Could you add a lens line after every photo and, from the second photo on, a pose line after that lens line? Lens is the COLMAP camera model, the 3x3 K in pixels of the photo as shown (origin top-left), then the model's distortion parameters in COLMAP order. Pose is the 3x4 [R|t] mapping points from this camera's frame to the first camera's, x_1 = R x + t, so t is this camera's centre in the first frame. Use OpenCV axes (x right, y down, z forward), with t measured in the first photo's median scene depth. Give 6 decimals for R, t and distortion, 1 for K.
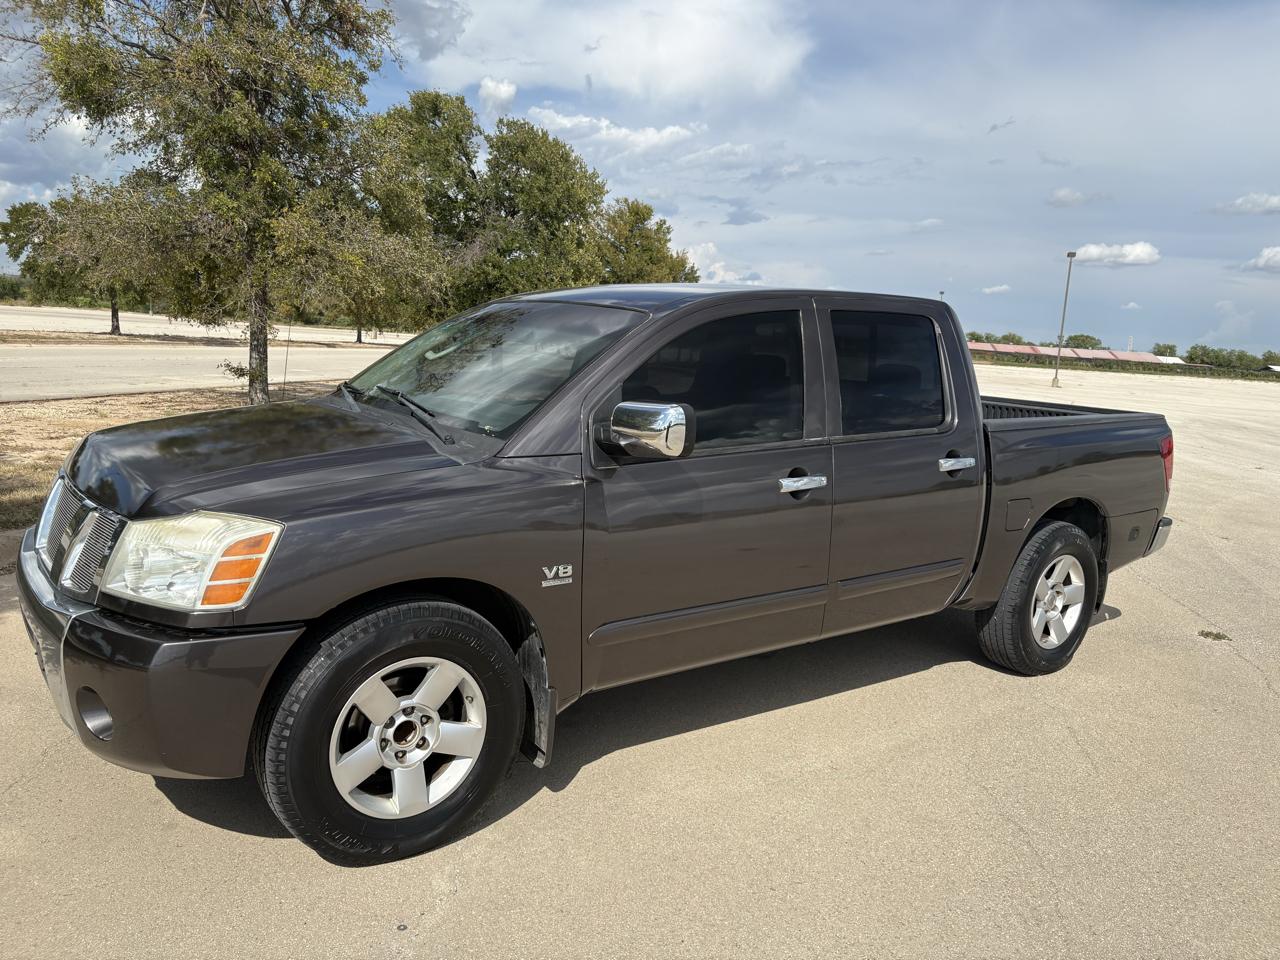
lens RADIAL K [[971.2, 0, 636.8], [0, 971.2, 495.7], [0, 0, 1]] dist [0.022485, -0.027203]
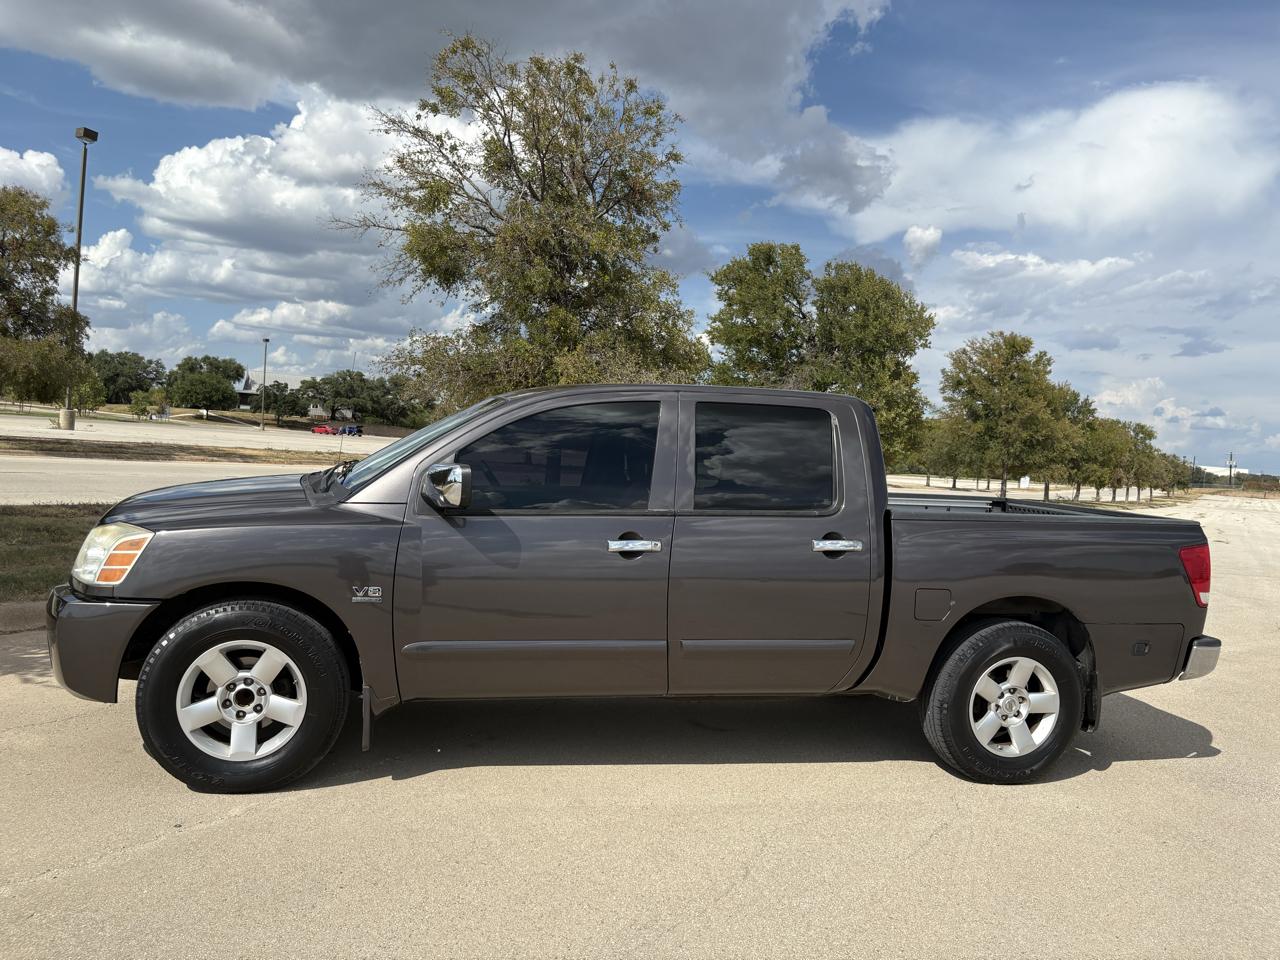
lens RADIAL K [[970.0, 0, 637.1], [0, 970.0, 498.4], [0, 0, 1]] dist [0.014920, -0.007322]
pose [[0.916067, 0.024408, -0.400282, 0.484252], [-0.078885, 0.989612, -0.120190, 0.052423], [0.393190, 0.141678, 0.908476, -0.036826]]
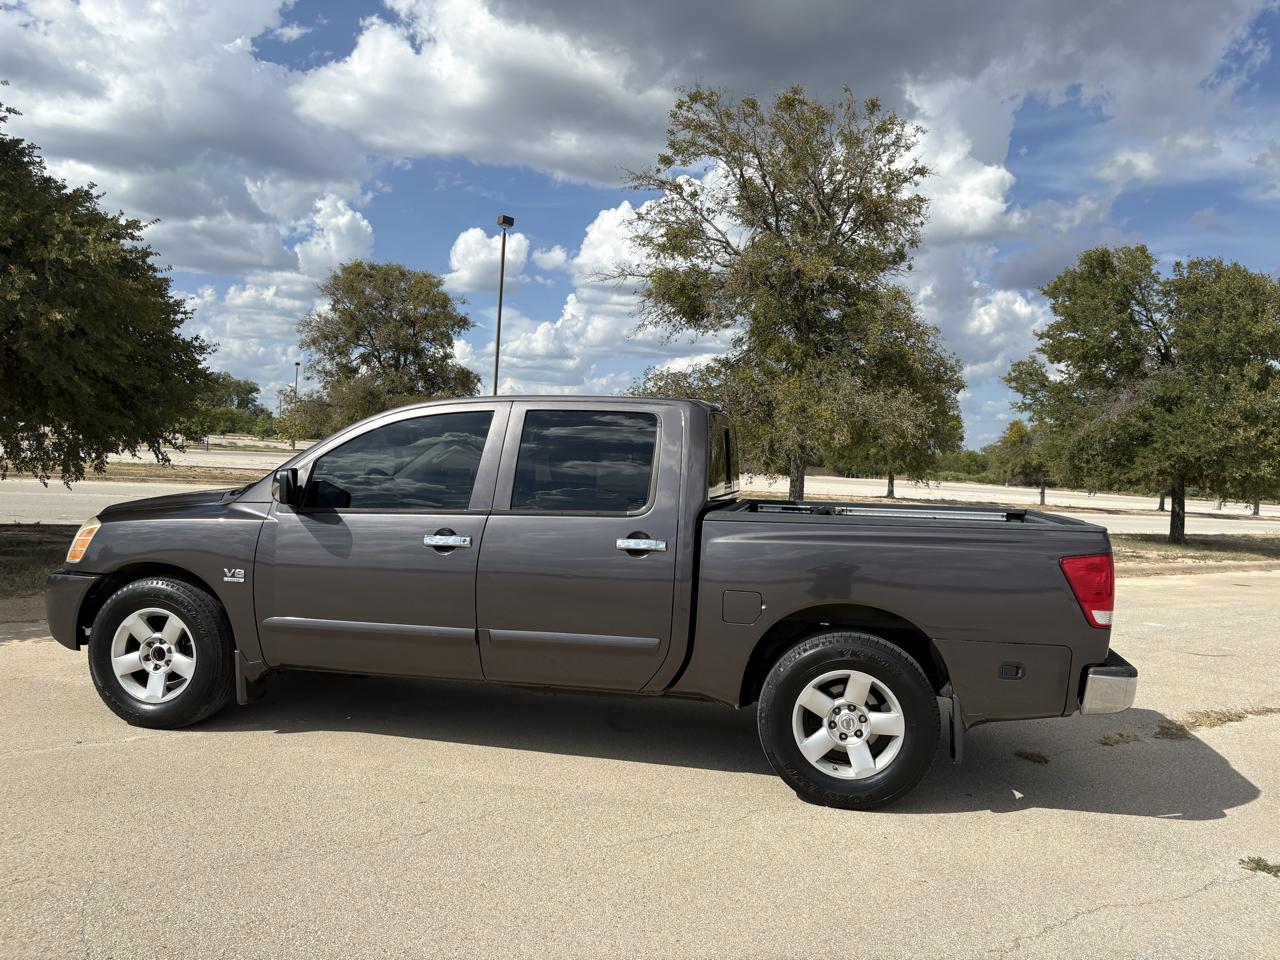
lens RADIAL K [[971.2, 0, 636.8], [0, 971.2, 495.7], [0, 0, 1]] dist [0.022485, -0.027203]
pose [[0.672587, 0.001106, -0.740017, 0.984059], [-0.130184, 0.984580, -0.116850, 0.034095], [0.728477, 0.174930, 0.662360, 0.249903]]
